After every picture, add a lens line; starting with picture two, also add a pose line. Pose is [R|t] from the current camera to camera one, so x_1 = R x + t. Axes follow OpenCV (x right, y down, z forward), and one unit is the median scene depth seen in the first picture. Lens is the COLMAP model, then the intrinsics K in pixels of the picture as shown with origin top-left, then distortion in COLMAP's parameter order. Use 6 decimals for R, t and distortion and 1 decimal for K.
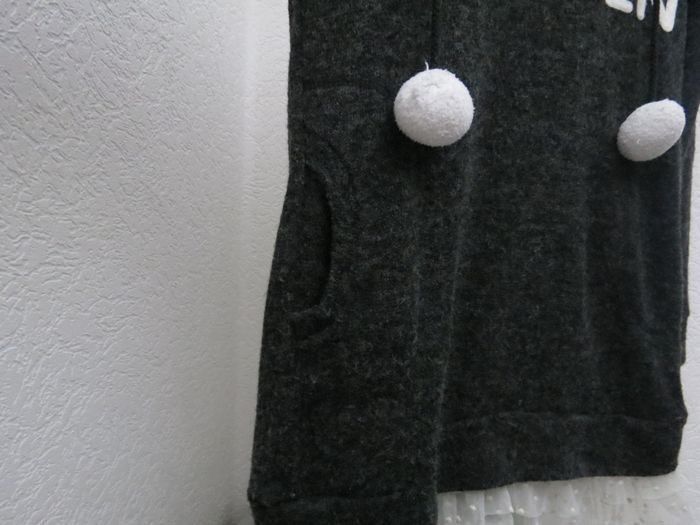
lens RADIAL K [[476.8, 0, 353.6], [0, 476.8, 266.4], [0, 0, 1]] dist [-0.011192, -0.000924]
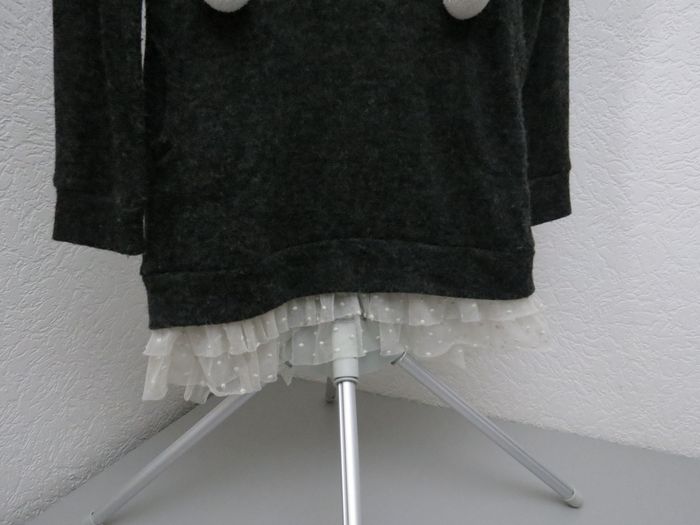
lens RADIAL K [[522.7, 0, 366.0], [0, 522.7, 274.6], [0, 0, 1]] dist [-0.025919, 0.004208]
pose [[0.984938, -0.016491, -0.172120, 0.592181], [0.035191, 0.993725, 0.106169, 0.262037], [0.169289, -0.110627, 0.979338, -0.358645]]
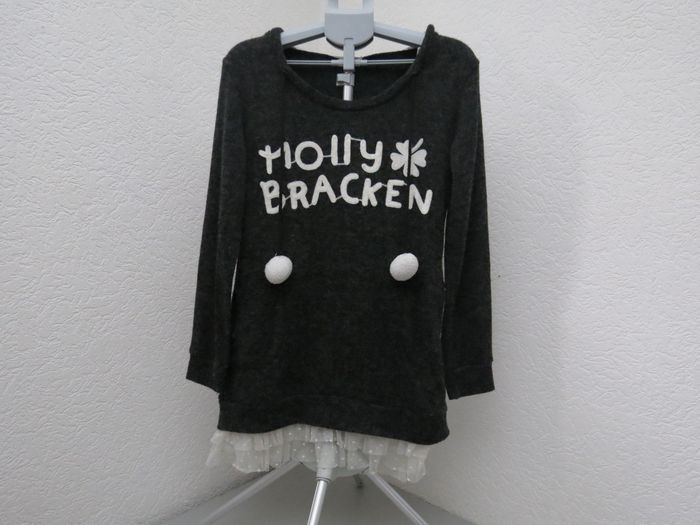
lens RADIAL K [[522.7, 0, 353.9], [0, 522.7, 268.7], [0, 0, 1]] dist [-0.025919, 0.004208]
pose [[0.879835, 0.025393, -0.474600, 1.530461], [-0.040166, 0.998972, -0.021012, -0.227879], [0.473579, 0.037550, 0.879951, -1.084199]]
